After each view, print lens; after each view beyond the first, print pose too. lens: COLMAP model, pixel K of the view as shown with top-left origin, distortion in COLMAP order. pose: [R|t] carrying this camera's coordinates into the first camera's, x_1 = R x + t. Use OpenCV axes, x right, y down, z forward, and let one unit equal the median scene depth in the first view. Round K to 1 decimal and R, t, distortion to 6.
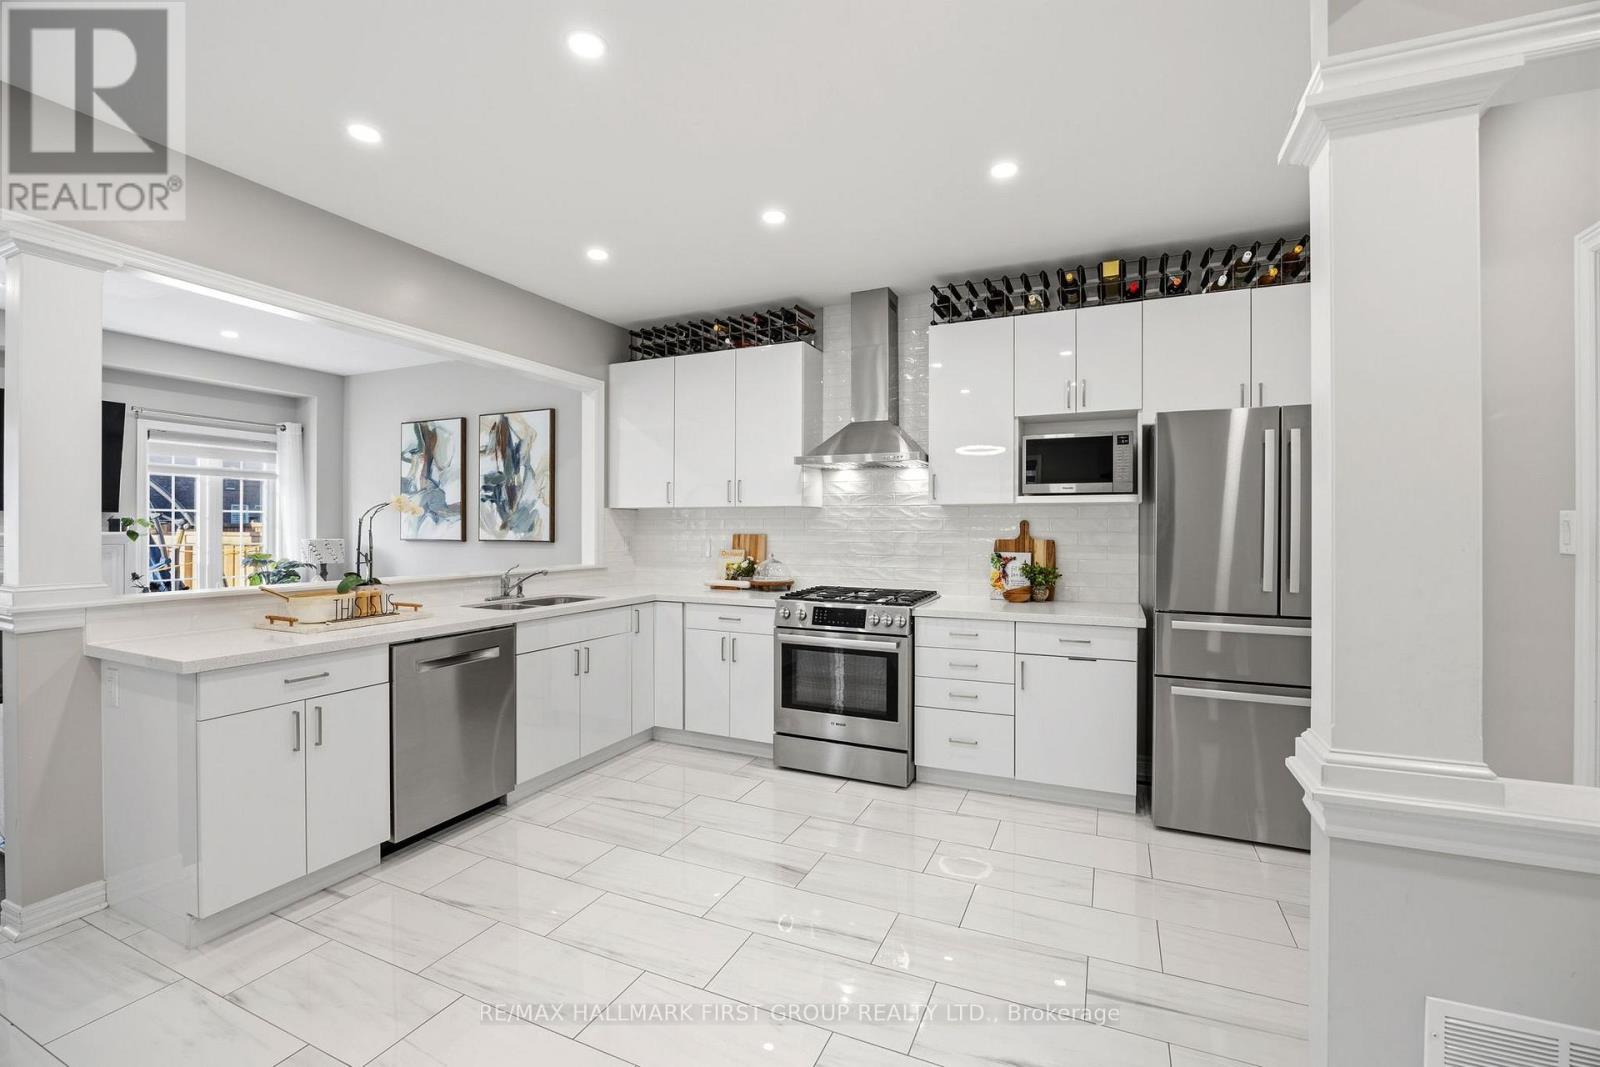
lens RADIAL K [[688.4, 0, 796.8], [0, 688.4, 526.9], [0, 0, 1]] dist [-0.013545, 0.000199]
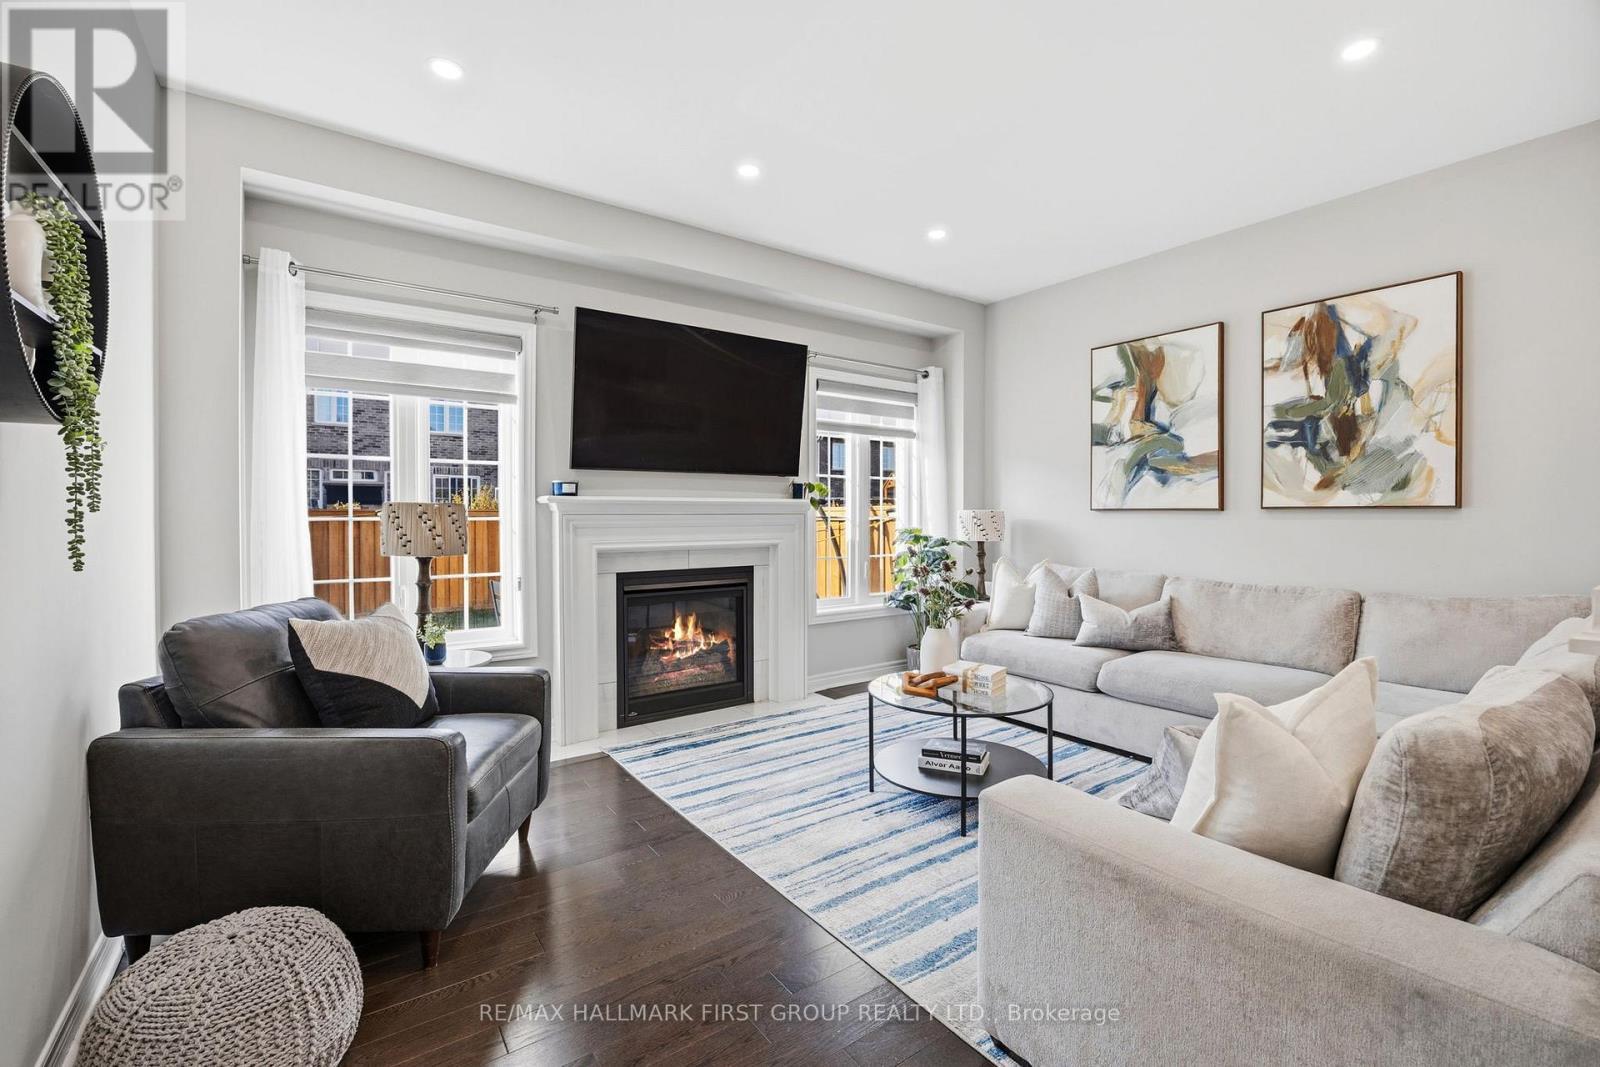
lens RADIAL K [[688.4, 0, 801.2], [0, 688.4, 524.1], [0, 0, 1]] dist [-0.013545, 0.000199]
pose [[0.873157, 0.001945, -0.487435, -0.704996], [0.003892, 0.999932, 0.010962, 0.034866], [0.487424, -0.011469, 0.873090, 0.309226]]
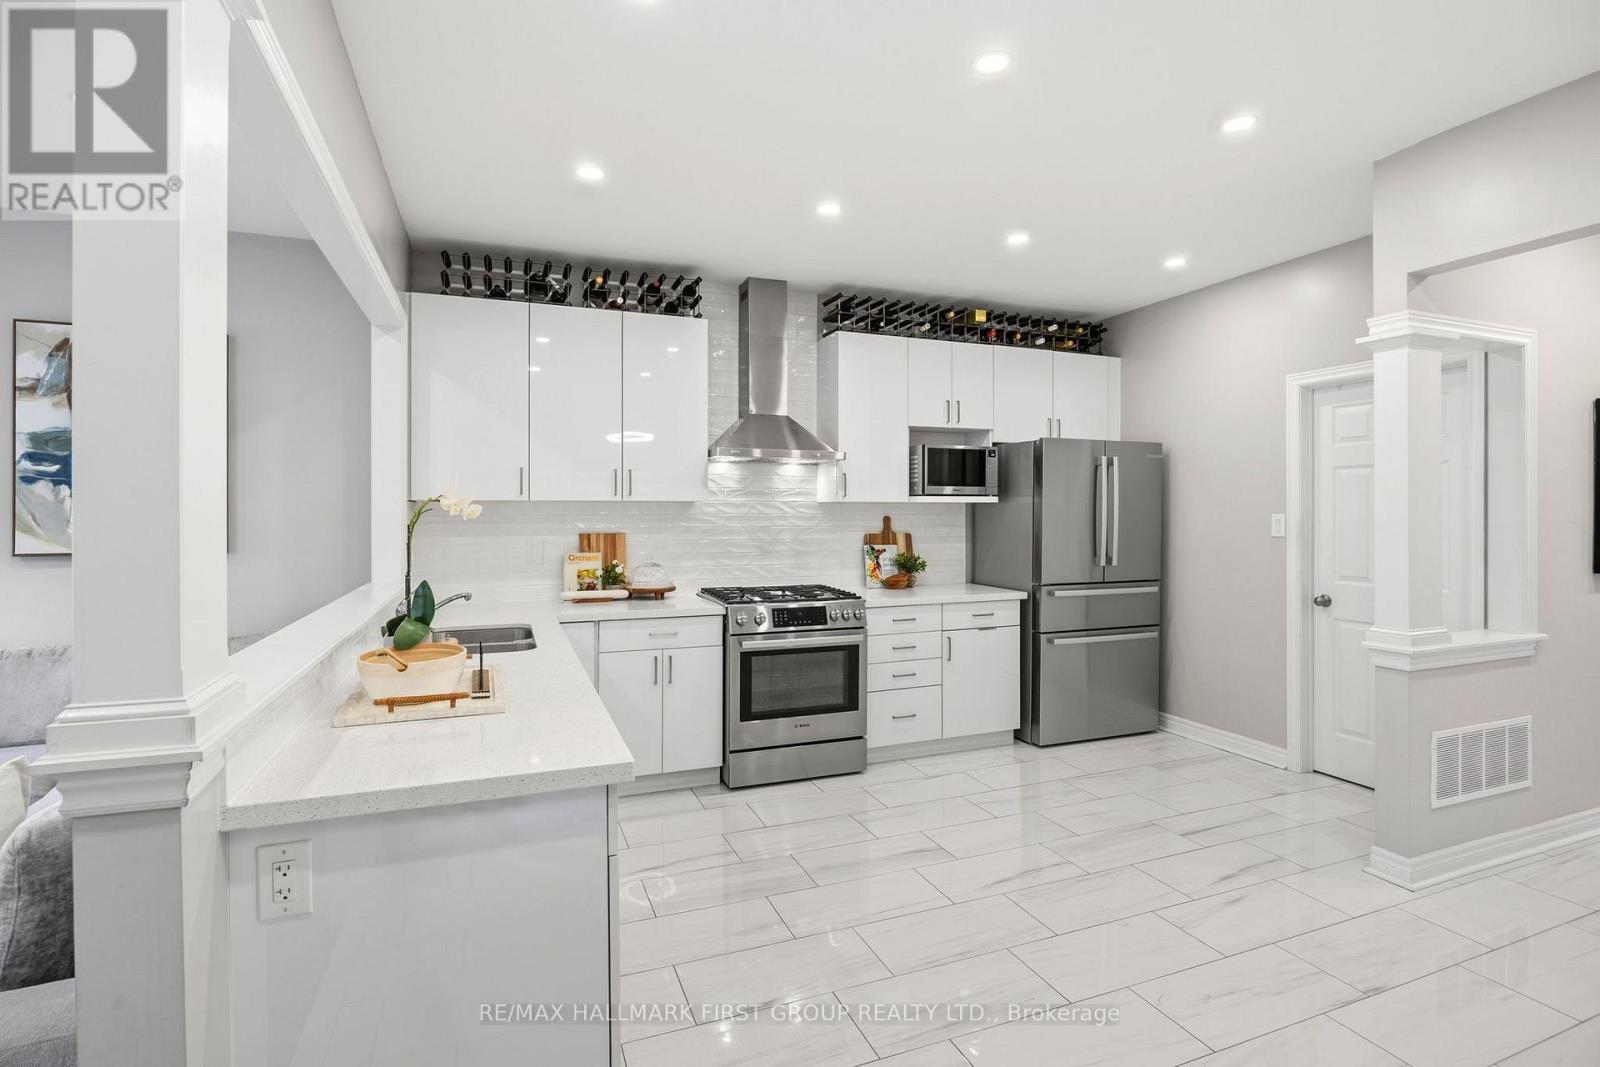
lens RADIAL K [[793.5, 0, 807.4], [0, 793.5, 512.5], [0, 0, 1]] dist [-0.006927, -0.000151]
pose [[0.689655, -0.001726, 0.724136, -0.642616], [0.004550, 0.999988, -0.001950, -0.012612], [-0.724123, 0.004640, 0.689655, 0.182590]]
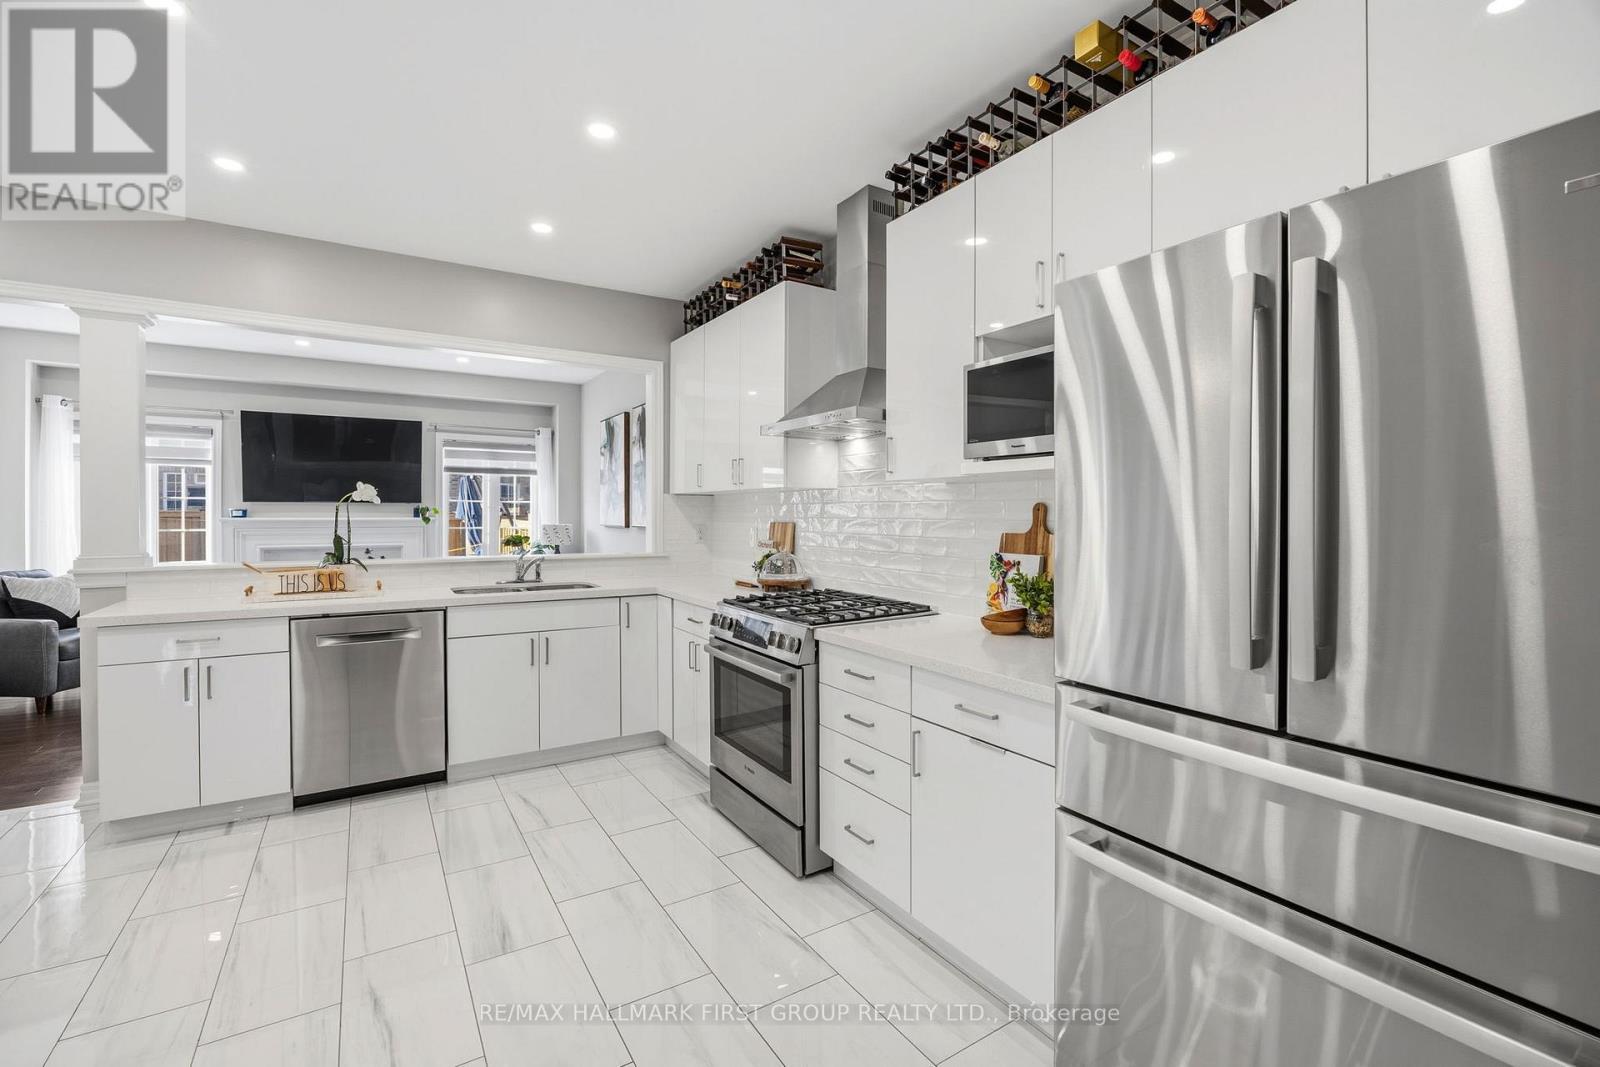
lens RADIAL K [[688.4, 0, 799.3], [0, 688.4, 524.4], [0, 0, 1]] dist [-0.013545, 0.000199]
pose [[0.837983, 0.009246, -0.545618, 0.448310], [-0.002153, 0.999905, 0.013638, 0.001746], [0.545693, -0.010254, 0.837923, 0.331957]]
